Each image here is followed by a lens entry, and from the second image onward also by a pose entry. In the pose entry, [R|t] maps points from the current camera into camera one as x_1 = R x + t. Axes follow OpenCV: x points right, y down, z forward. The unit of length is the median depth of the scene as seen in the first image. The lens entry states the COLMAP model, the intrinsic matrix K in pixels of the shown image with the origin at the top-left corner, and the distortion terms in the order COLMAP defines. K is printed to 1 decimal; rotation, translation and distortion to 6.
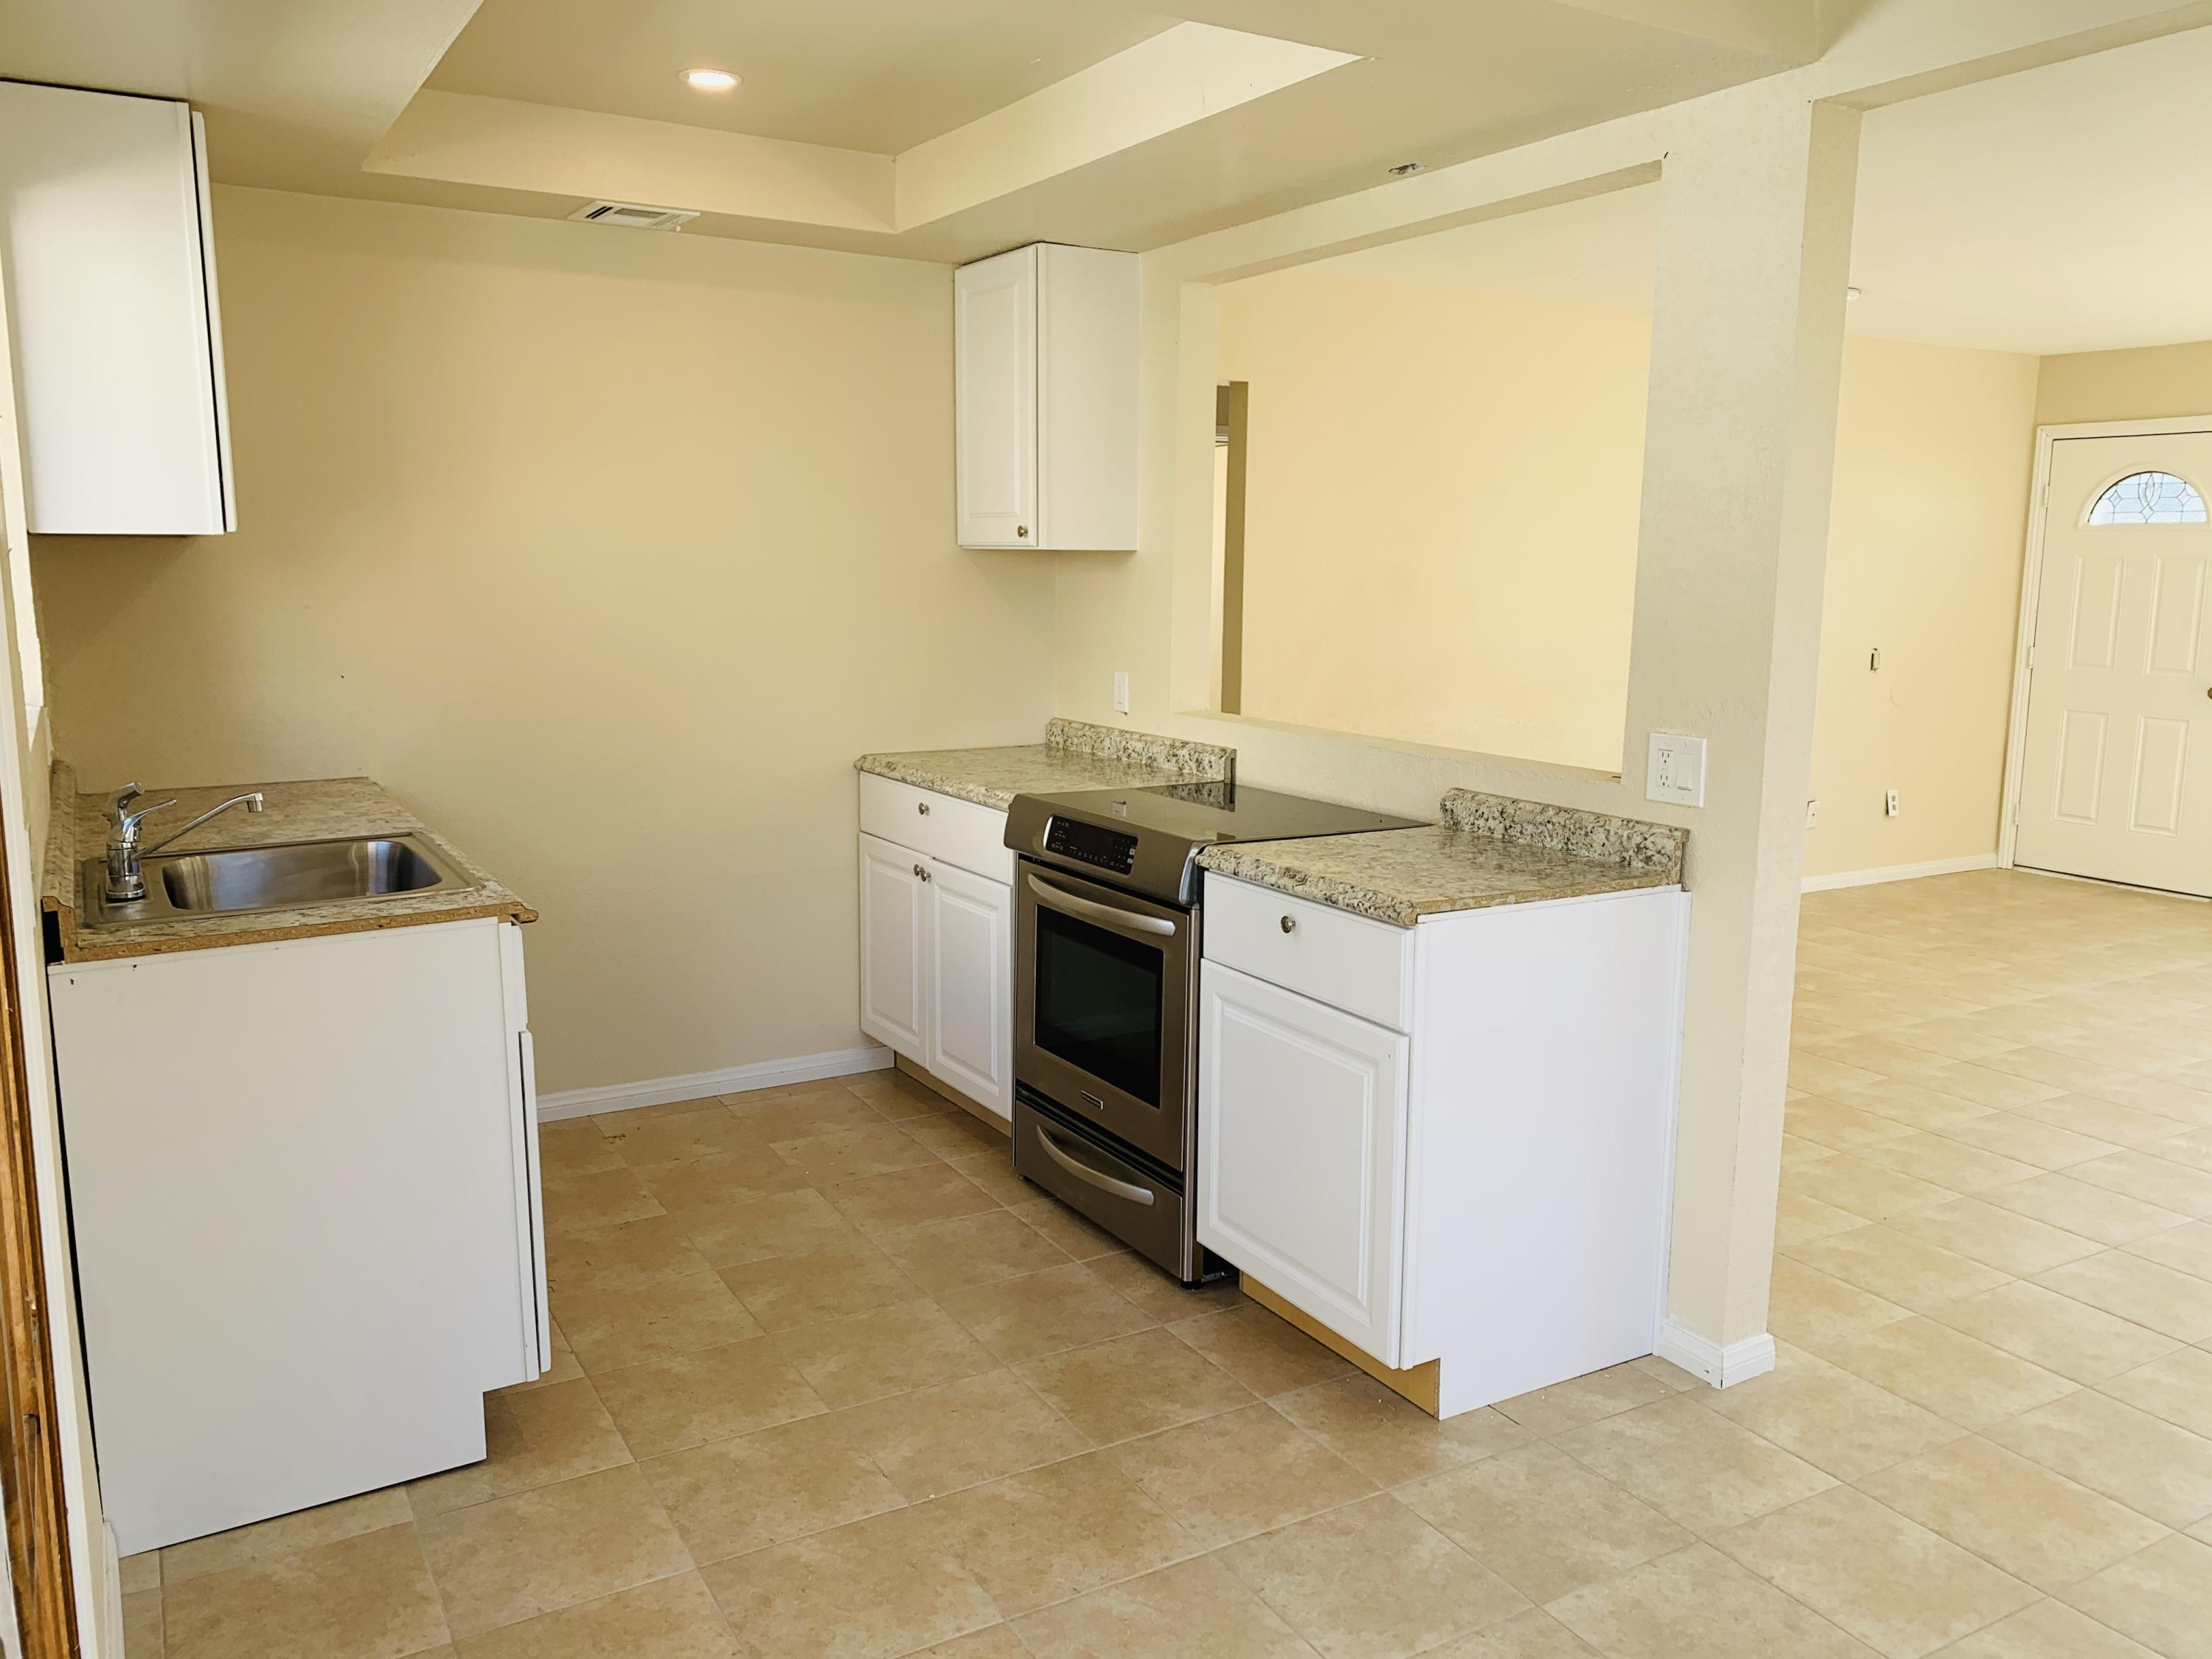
lens RADIAL K [[1704.0, 0, 1108.5], [0, 1704.0, 792.8], [0, 0, 1]] dist [0.034652, -0.030629]
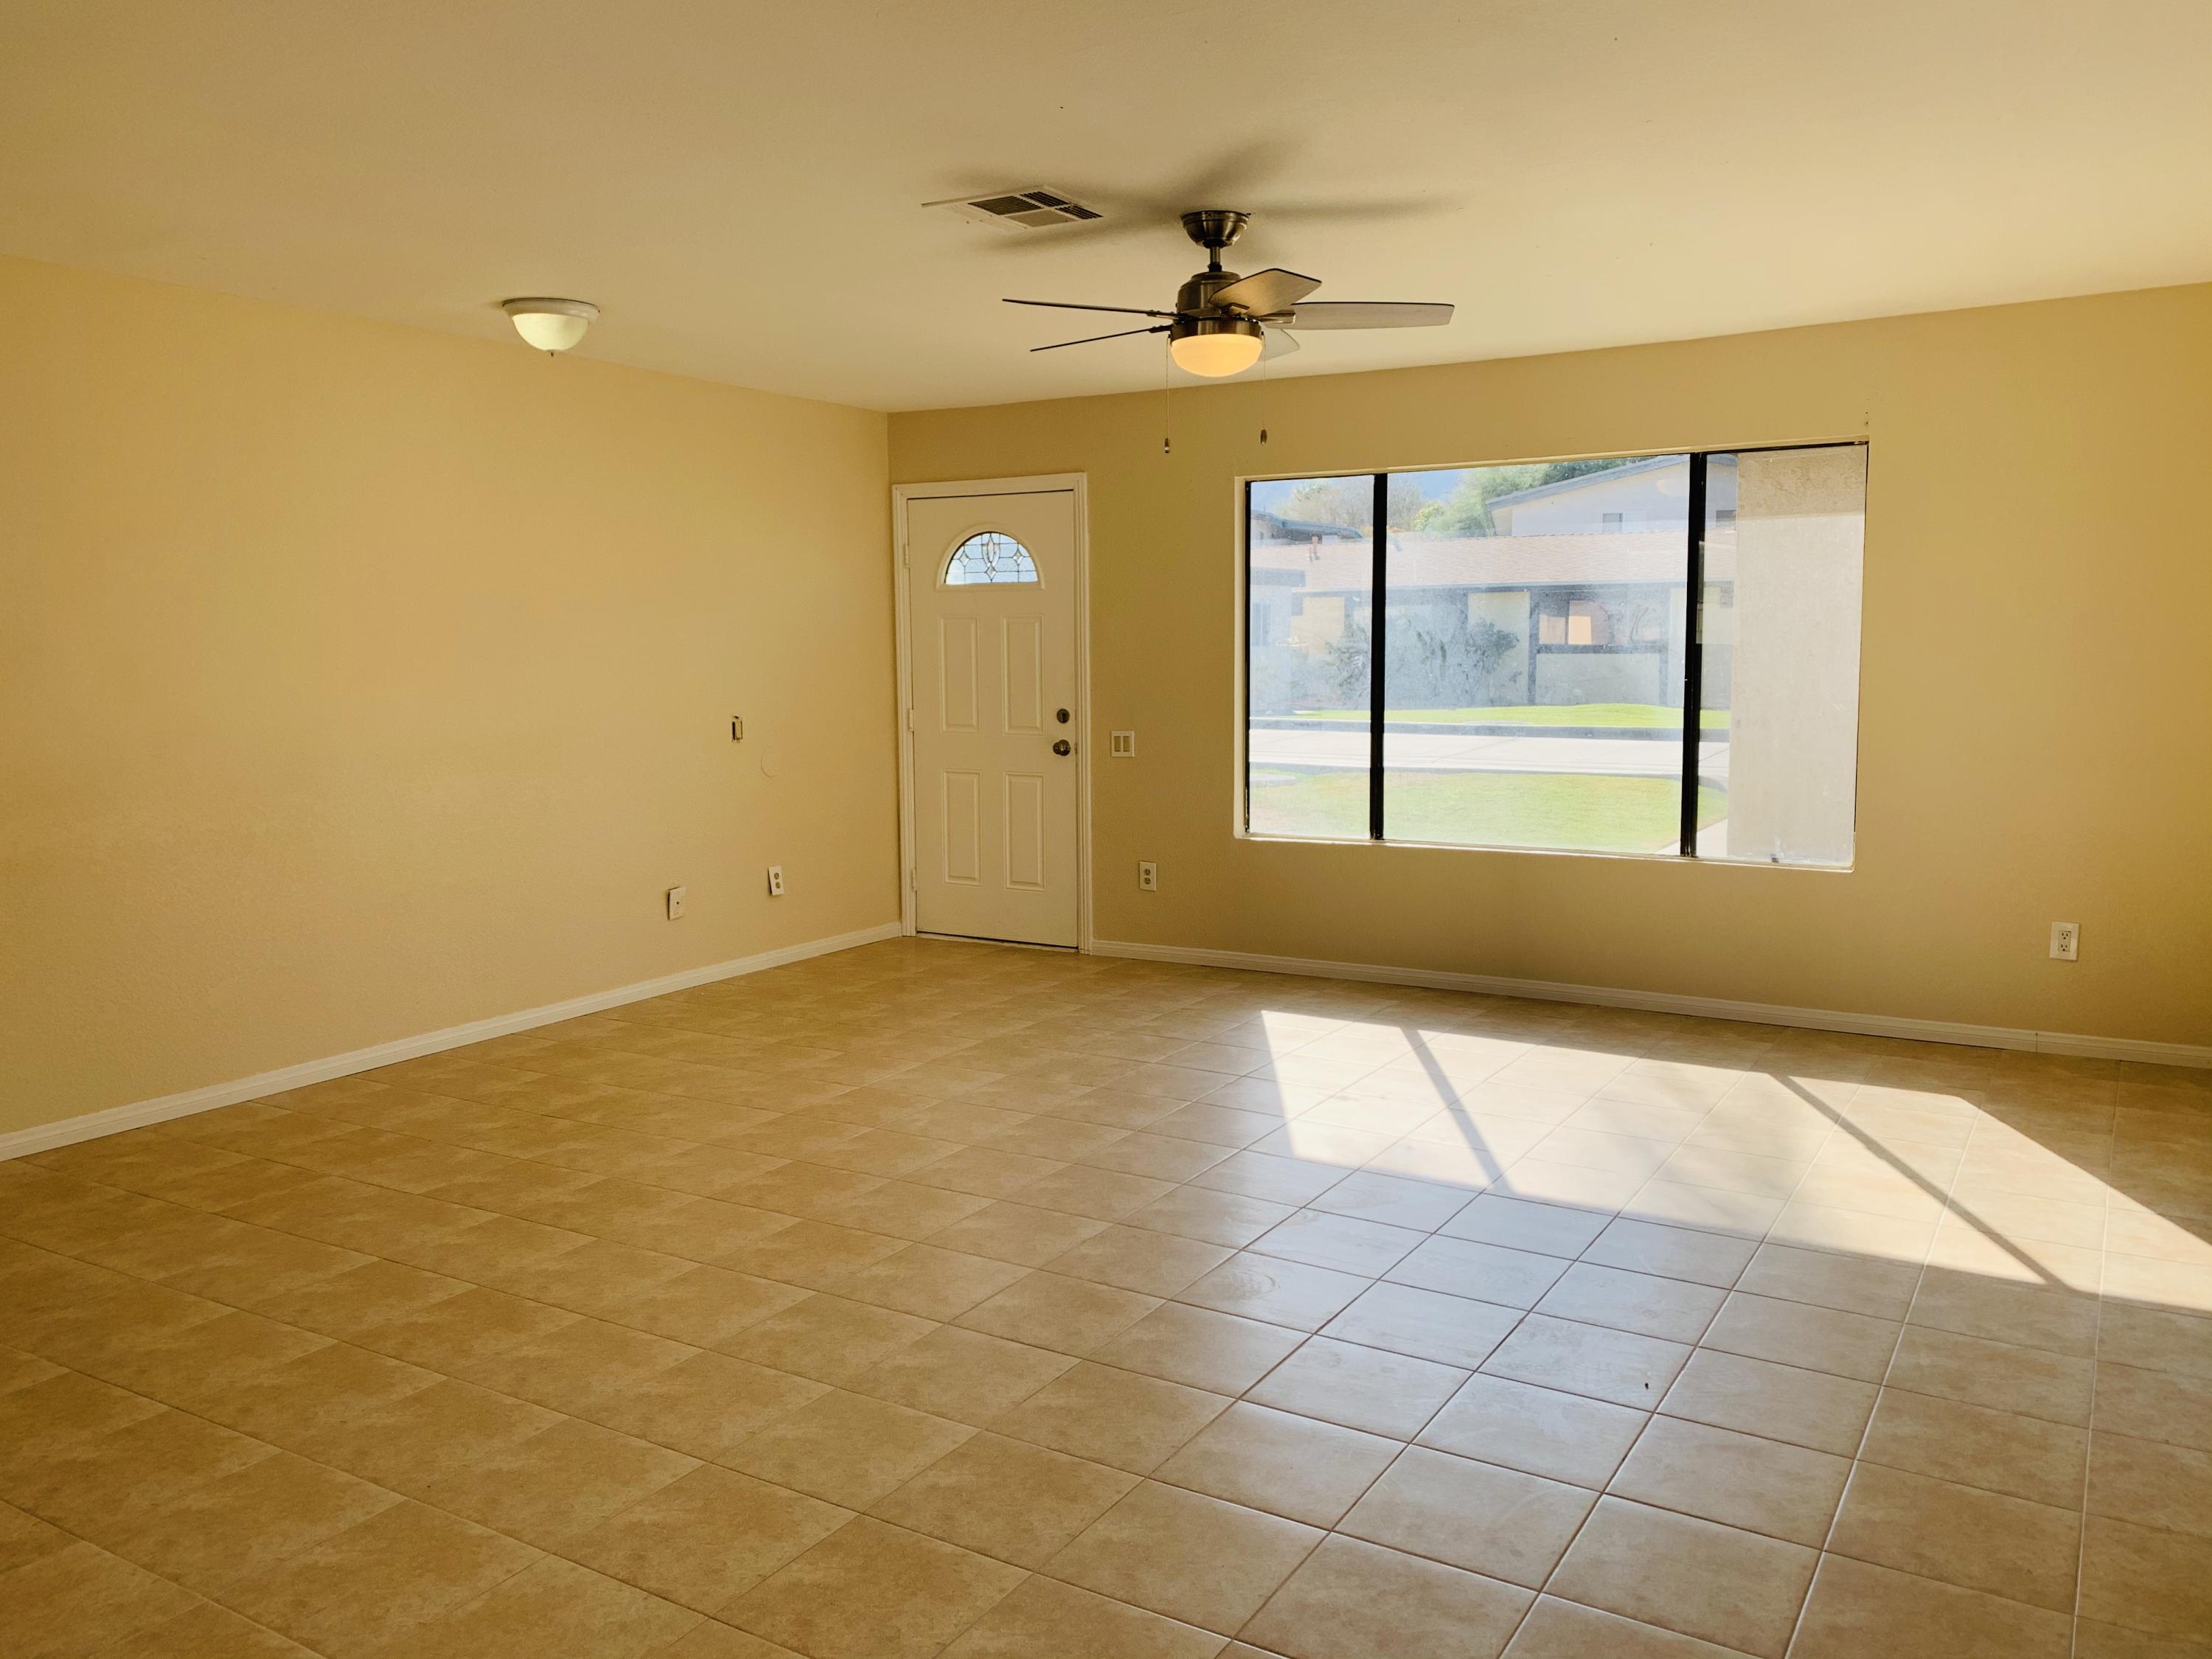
lens RADIAL K [[1704.0, 0, 1093.3], [0, 1704.0, 828.4], [0, 0, 1]] dist [0.034652, -0.030629]
pose [[0.881096, -0.070194, 0.467699, 0.466222], [0.083111, 0.996516, -0.007011, -0.004887], [-0.465577, 0.045048, 0.883860, 0.253664]]
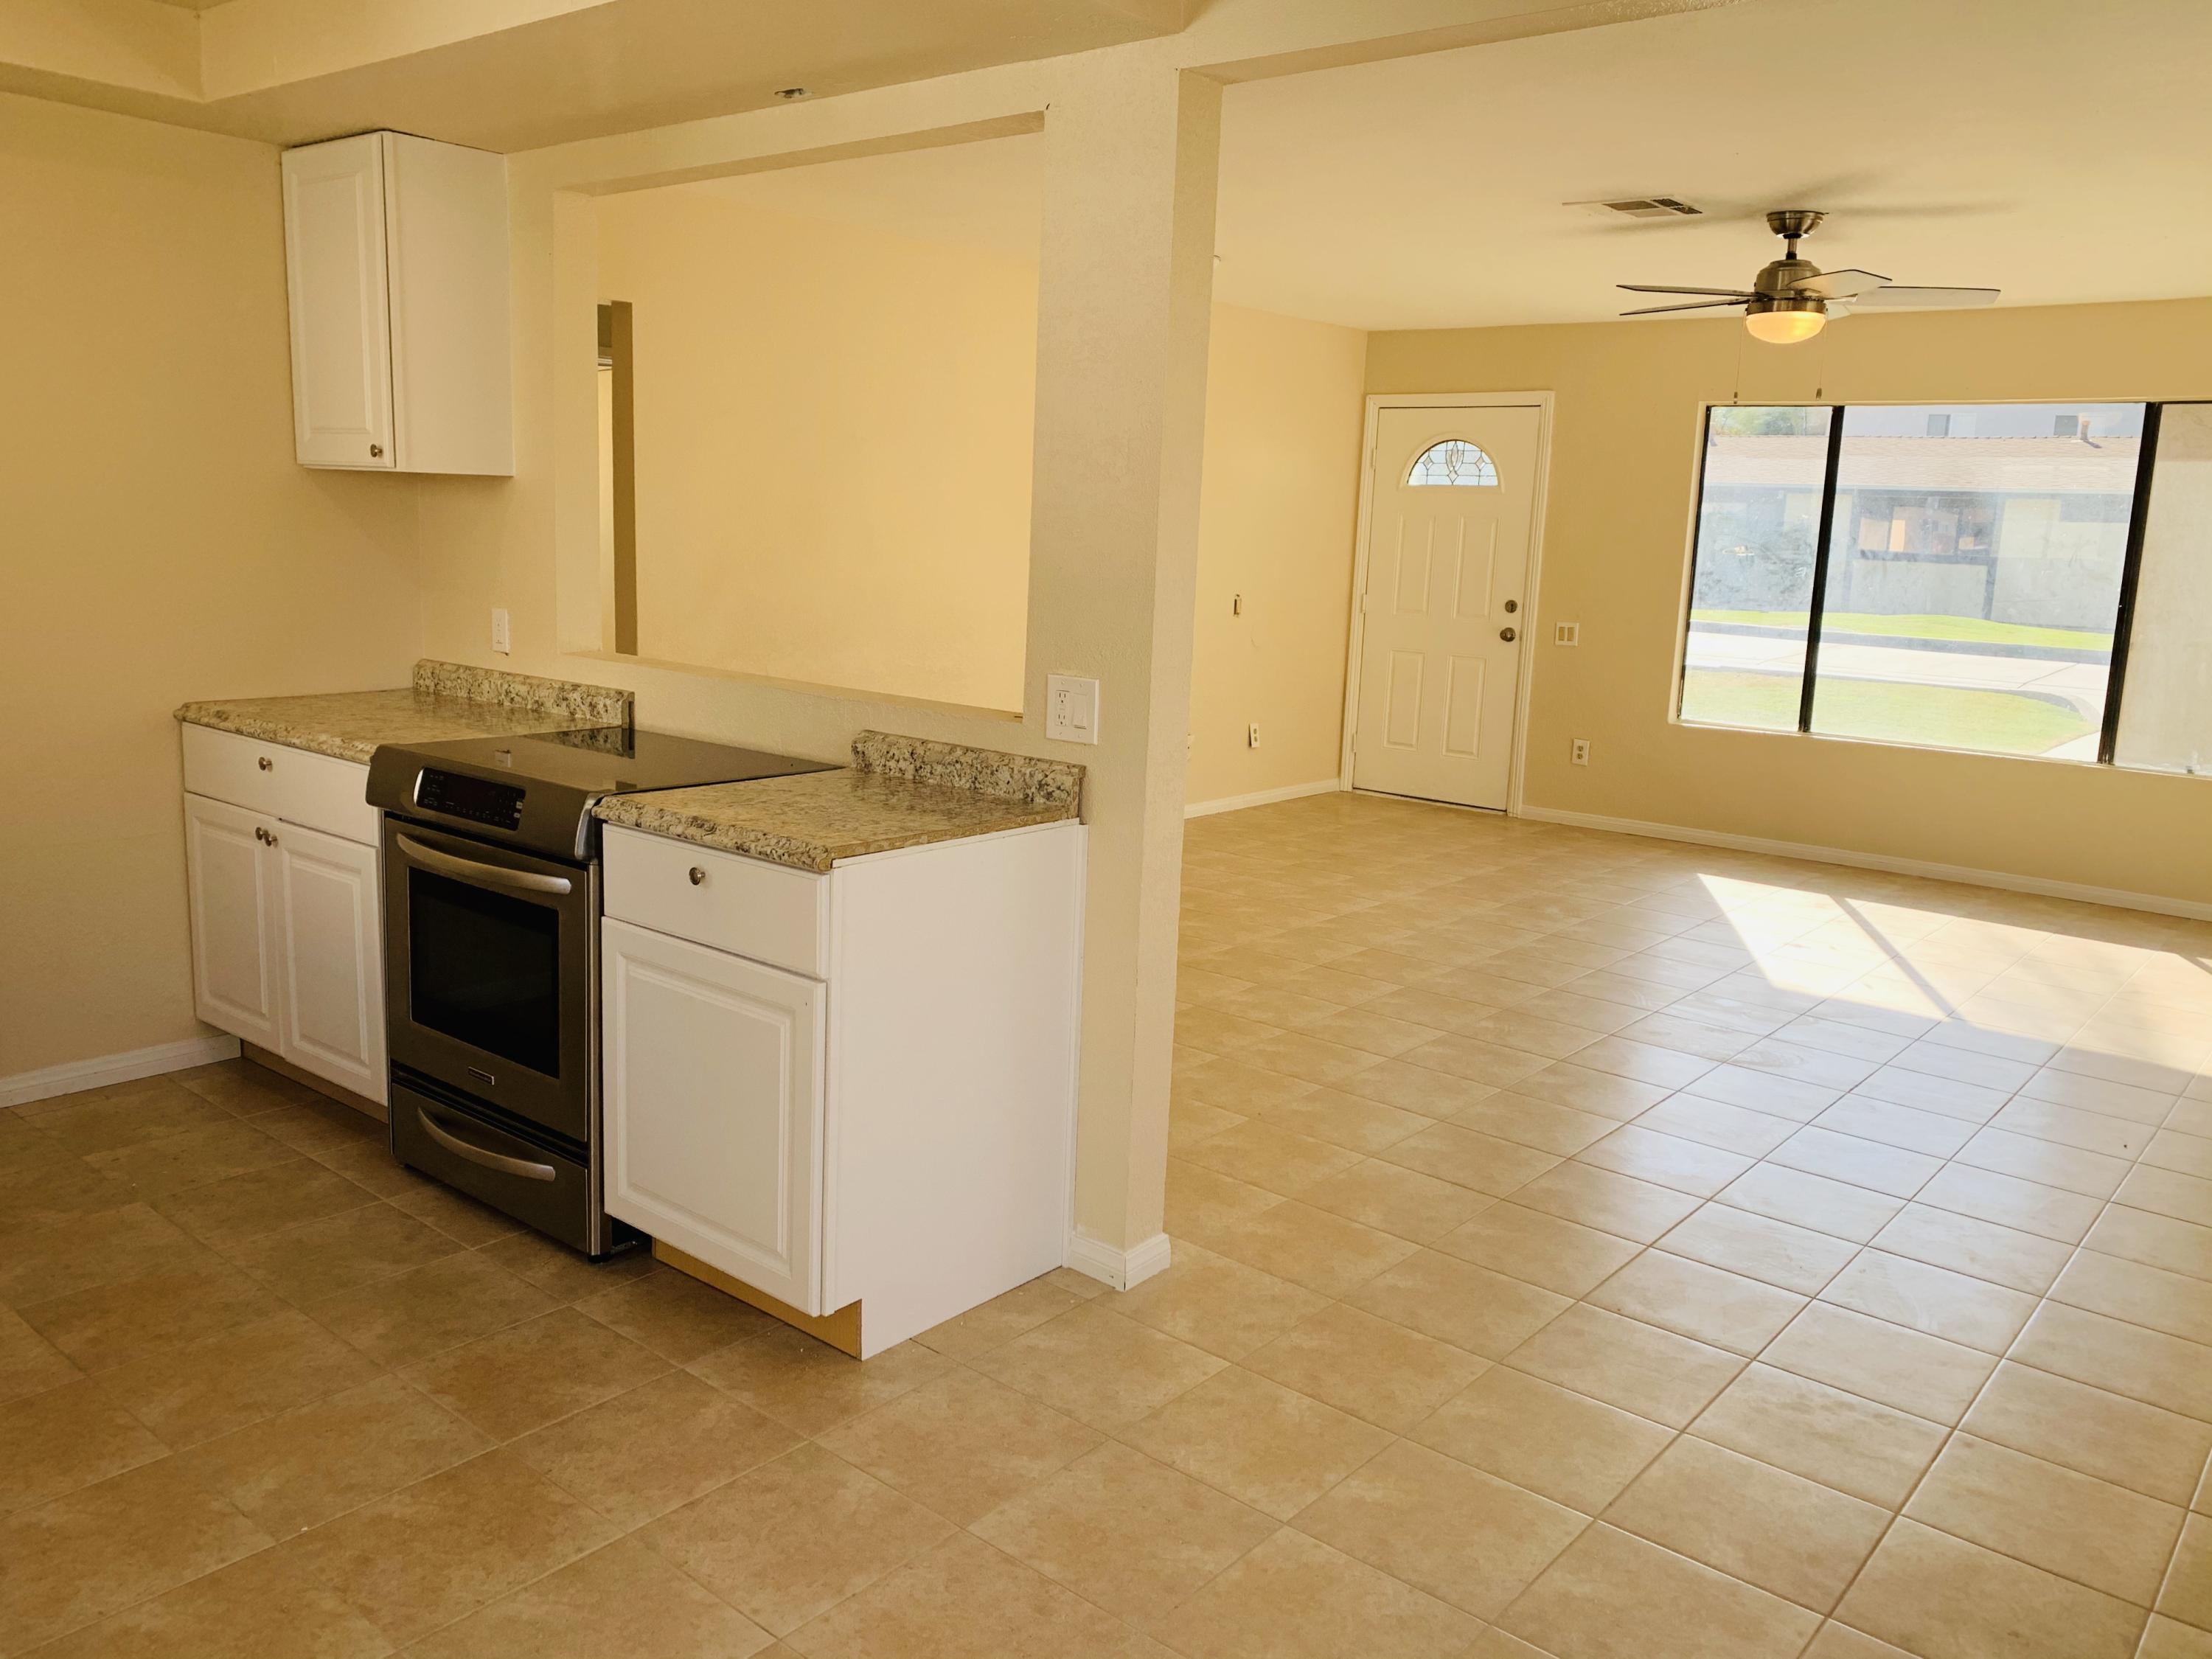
lens RADIAL K [[1704.0, 0, 1114.4], [0, 1704.0, 796.3], [0, 0, 1]] dist [0.034652, -0.030629]
pose [[0.939392, -0.031923, 0.341356, 0.000365], [0.019506, 0.999019, 0.039747, -0.000416], [-0.342290, -0.030680, 0.939093, 0.017985]]
